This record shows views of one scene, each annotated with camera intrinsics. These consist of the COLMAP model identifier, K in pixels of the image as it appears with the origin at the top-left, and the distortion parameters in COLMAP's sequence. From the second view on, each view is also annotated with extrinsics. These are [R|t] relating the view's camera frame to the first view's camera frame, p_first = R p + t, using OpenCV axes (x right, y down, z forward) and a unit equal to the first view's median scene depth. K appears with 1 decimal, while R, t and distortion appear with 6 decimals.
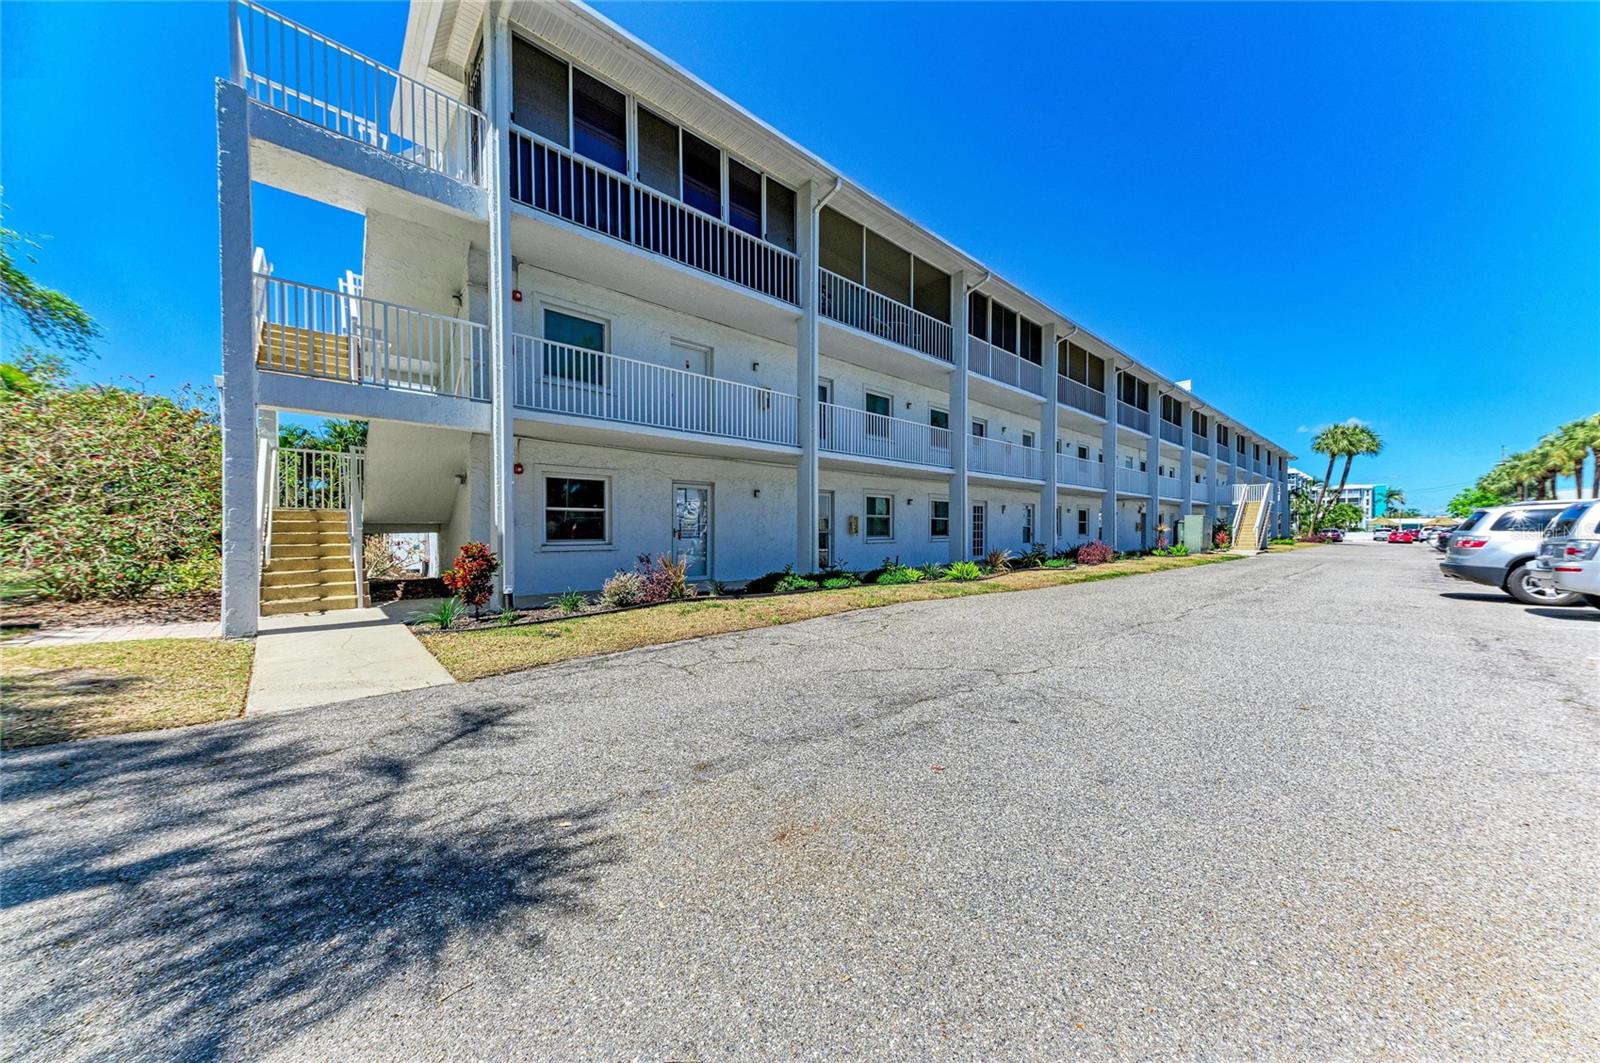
lens RADIAL K [[539.3, 0, 783.4], [0, 539.3, 530.9], [0, 0, 1]] dist [-0.000152, 0.000000]
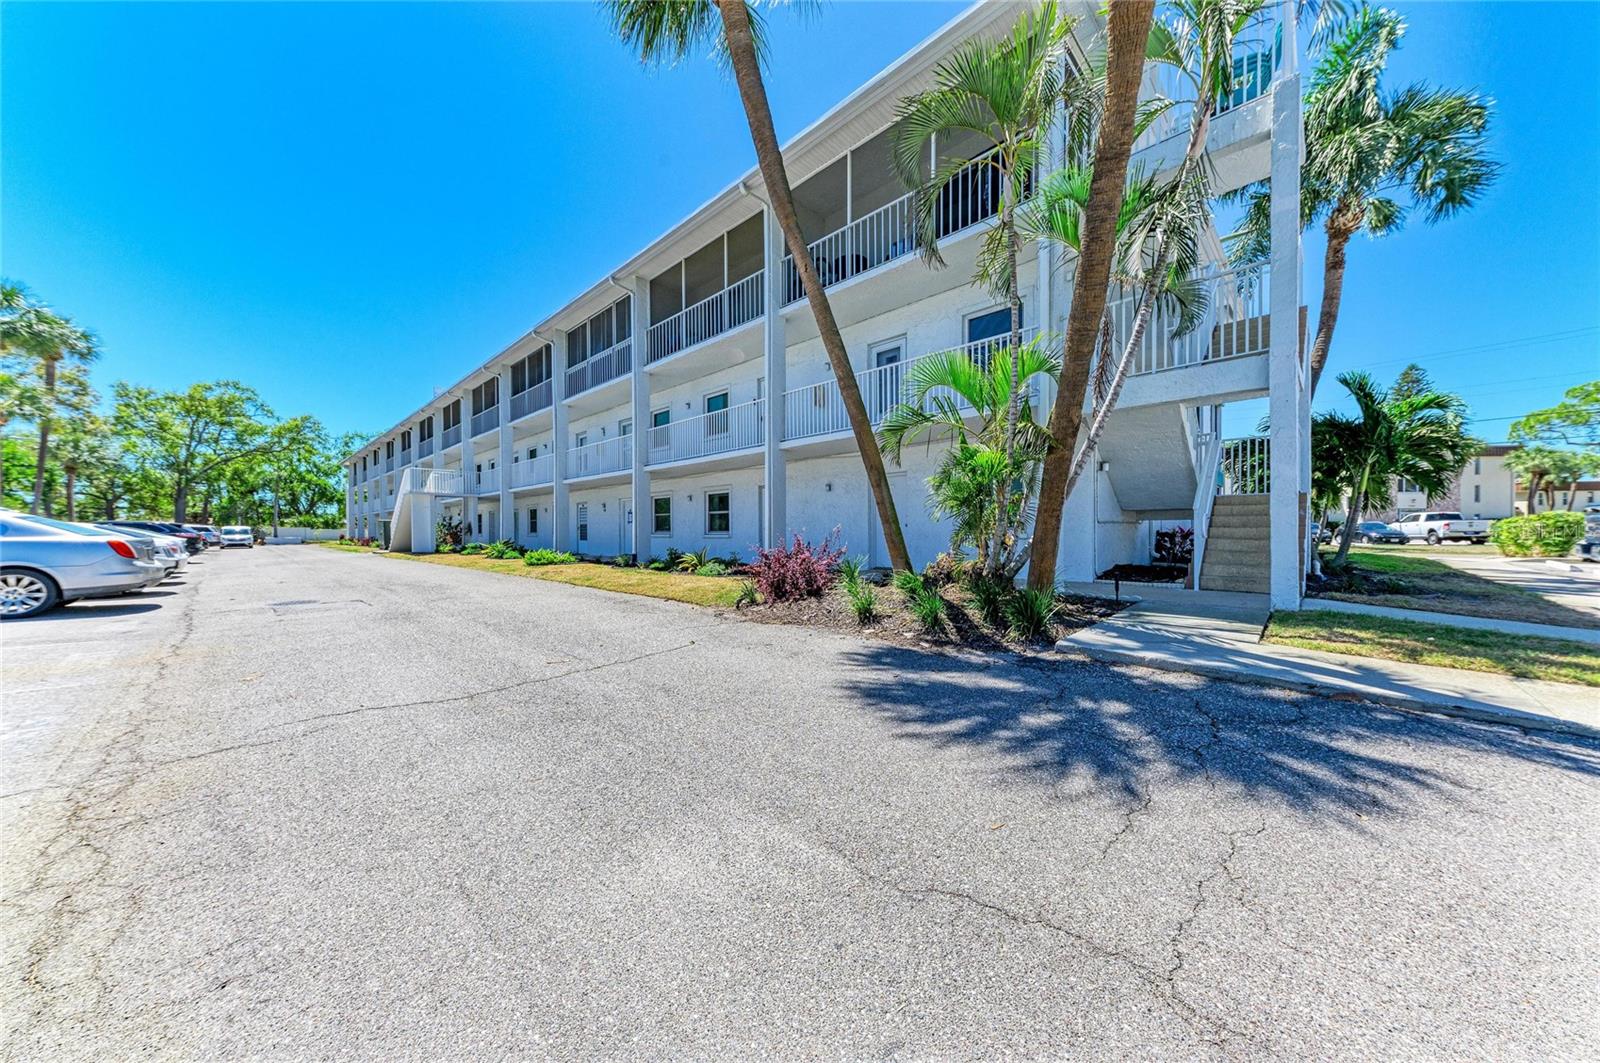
lens RADIAL K [[539.3, 0, 783.4], [0, 539.3, 535.6], [0, 0, 1]] dist [-0.000152, 0.000000]
pose [[0.060936, 0.020384, -0.997934, 1.235021], [0.012534, 0.999697, 0.021185, -0.001555], [0.998063, -0.013799, 0.060662, 1.077288]]
